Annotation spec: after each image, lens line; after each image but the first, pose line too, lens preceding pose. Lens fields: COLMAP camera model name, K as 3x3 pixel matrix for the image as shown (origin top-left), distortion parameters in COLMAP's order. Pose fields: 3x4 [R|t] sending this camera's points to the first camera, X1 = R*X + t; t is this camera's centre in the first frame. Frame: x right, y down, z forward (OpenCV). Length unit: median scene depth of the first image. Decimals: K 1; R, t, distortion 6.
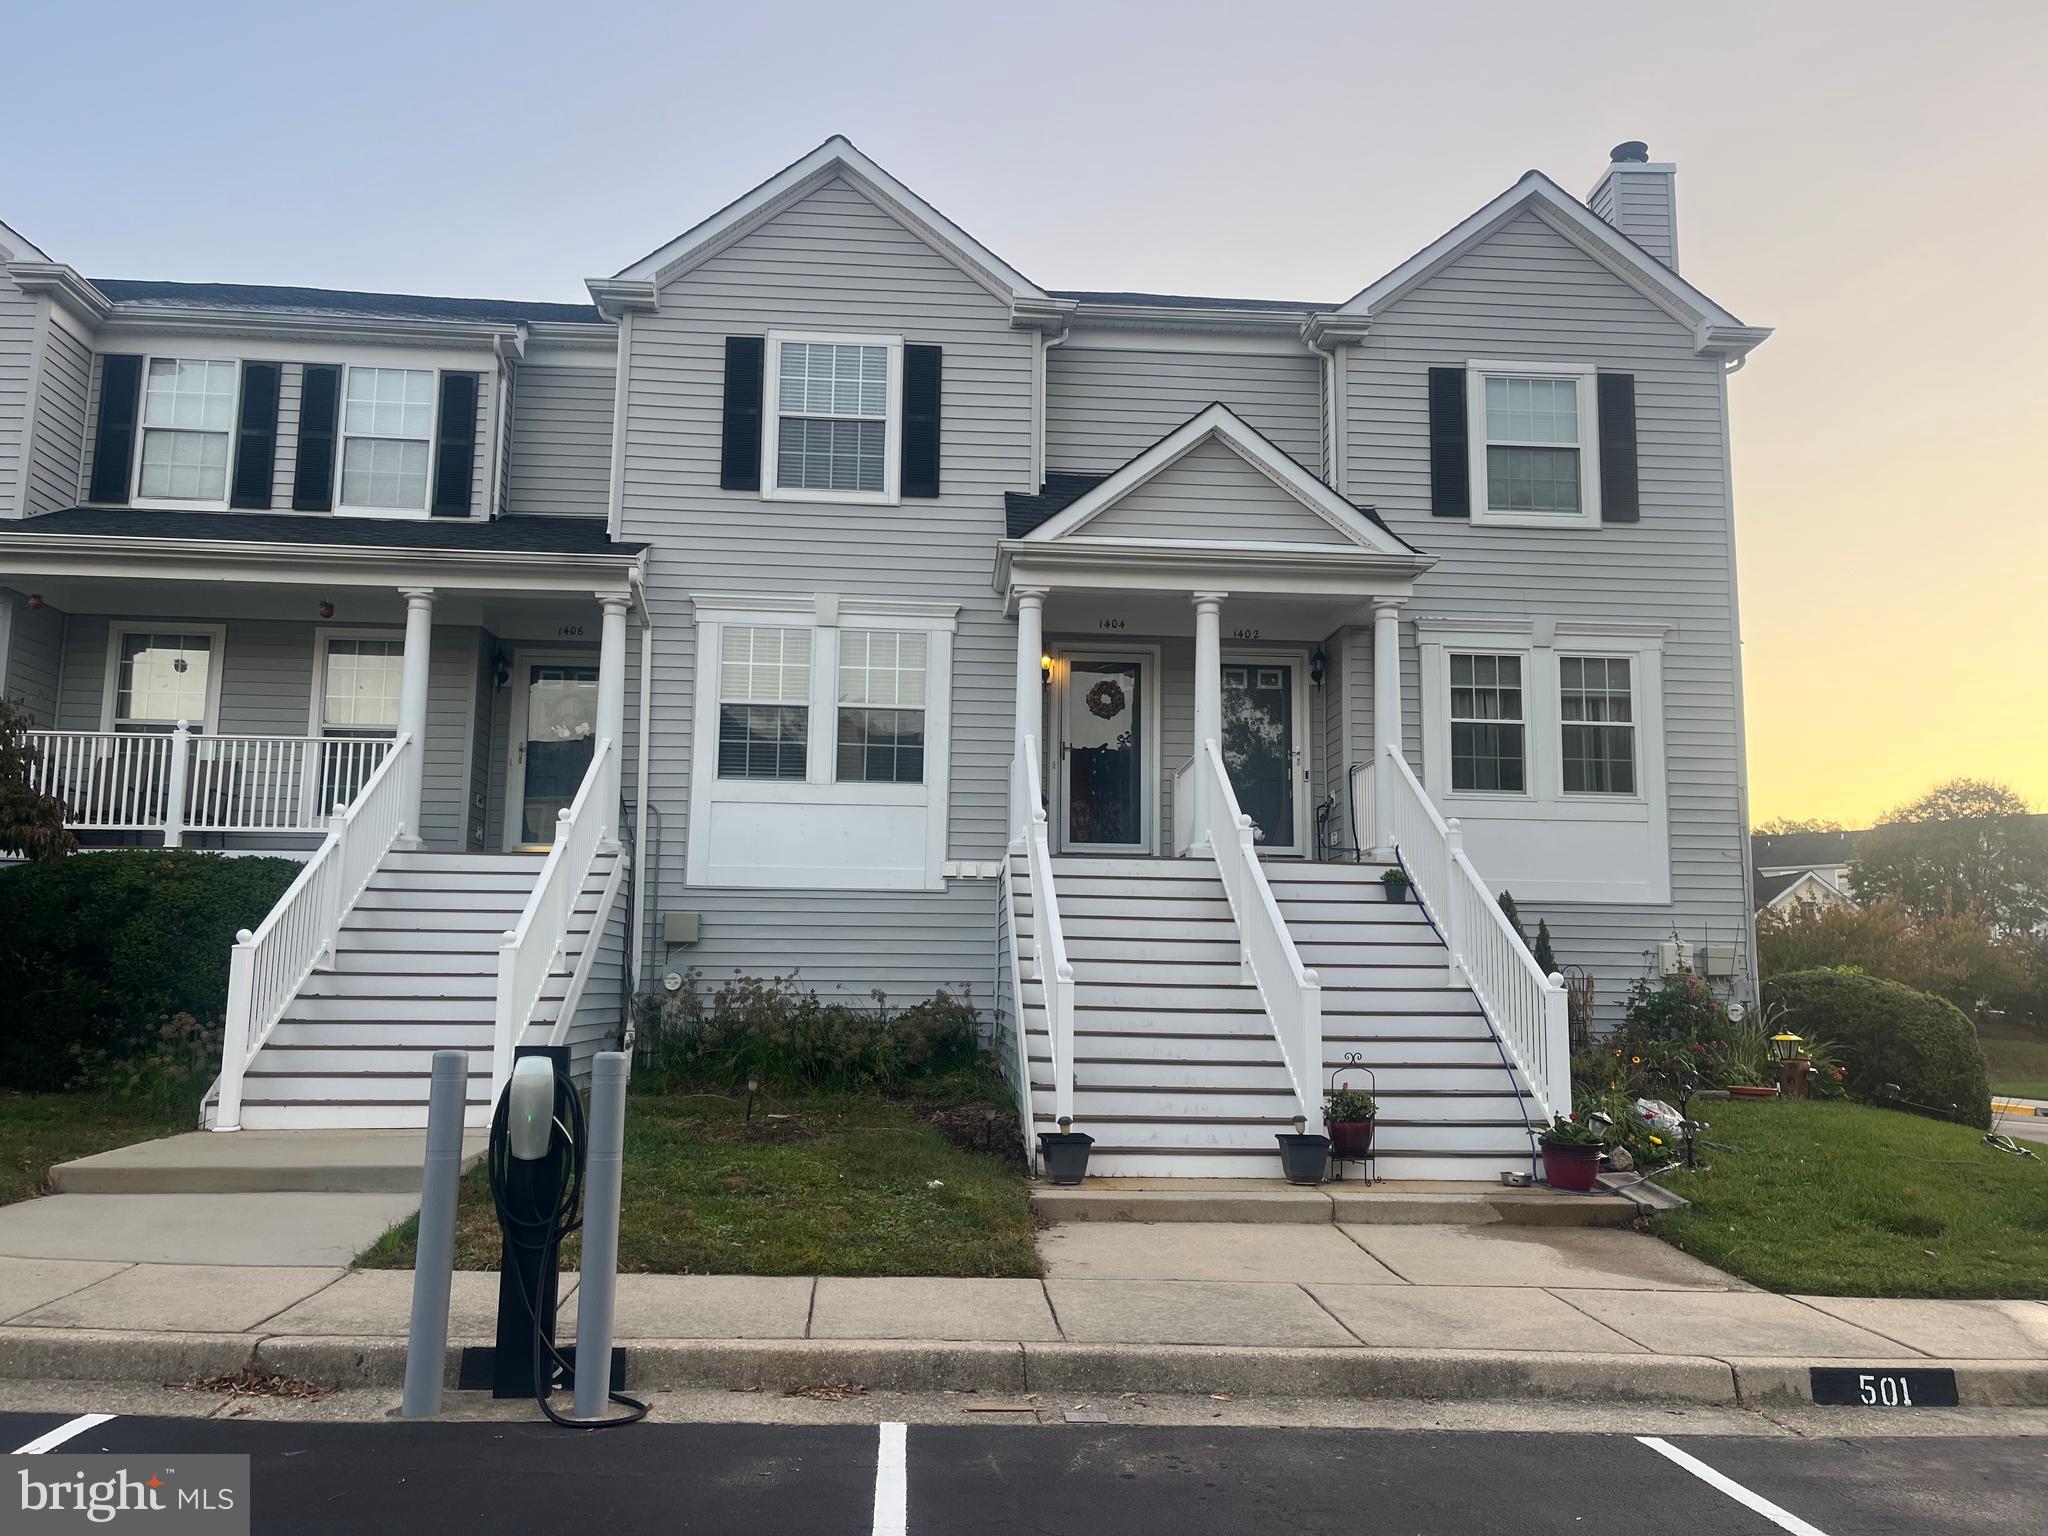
lens RADIAL K [[1543.0, 0, 1013.6], [0, 1543.0, 820.7], [0, 0, 1]] dist [0.068245, -0.085706]
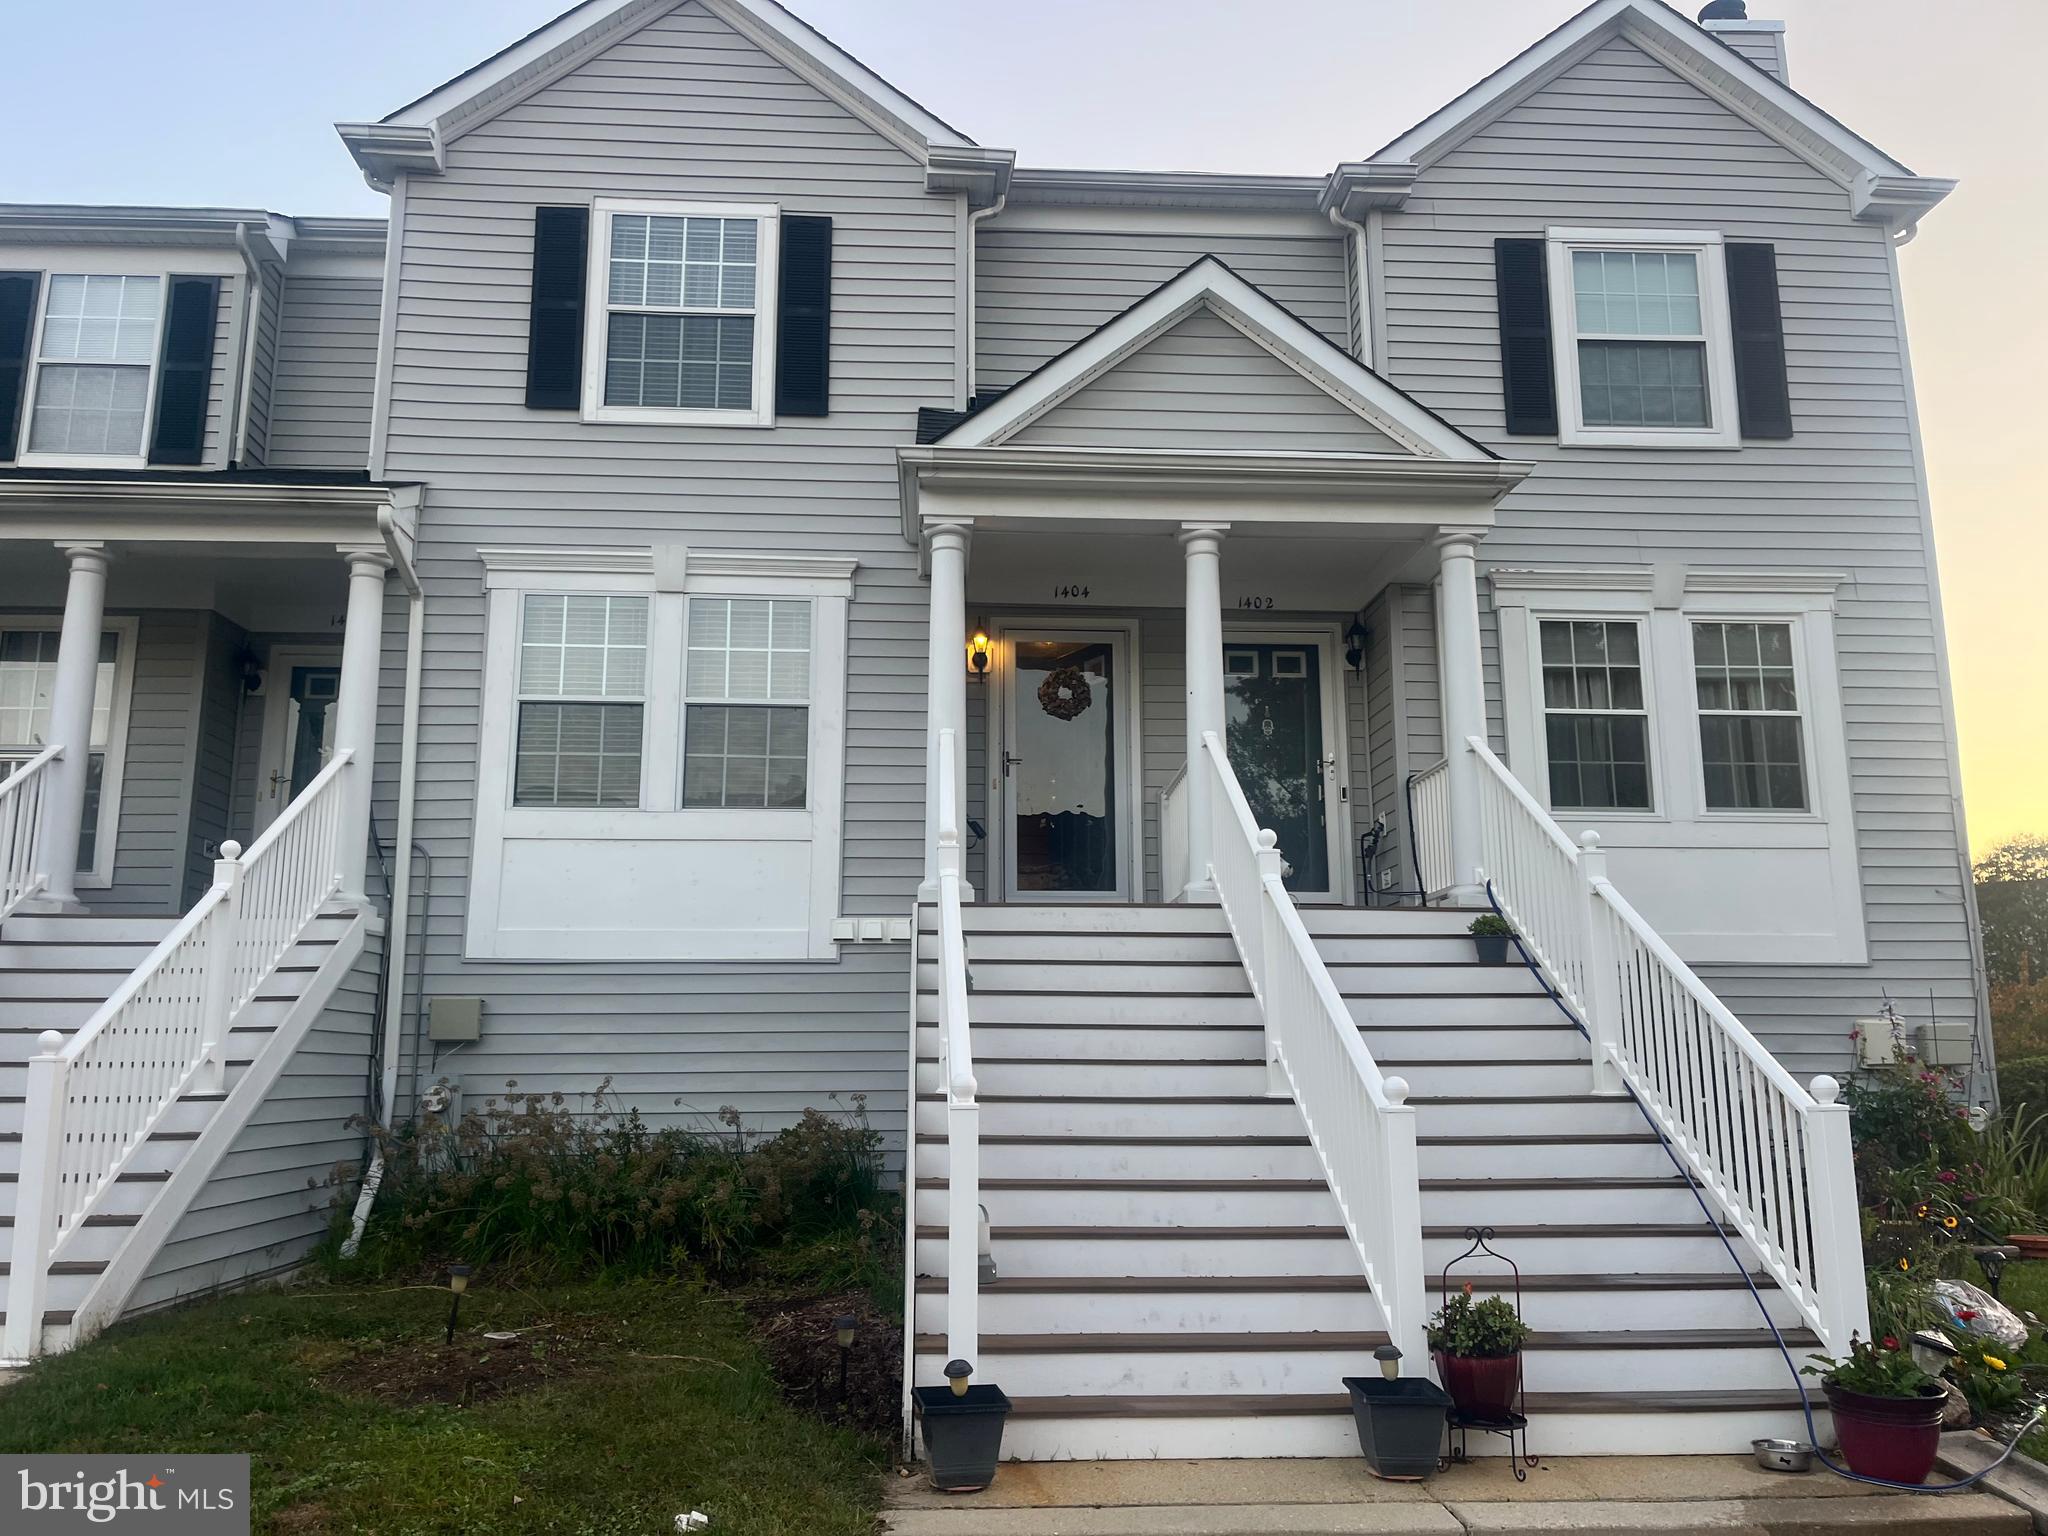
lens RADIAL K [[1543.0, 0, 1013.6], [0, 1543.0, 820.7], [0, 0, 1]] dist [0.068245, -0.085706]
pose [[0.999878, -0.015610, 0.000449, 0.035742], [0.015611, 0.998414, -0.054086, 0.020977], [0.000396, 0.054087, 0.998536, 0.288580]]
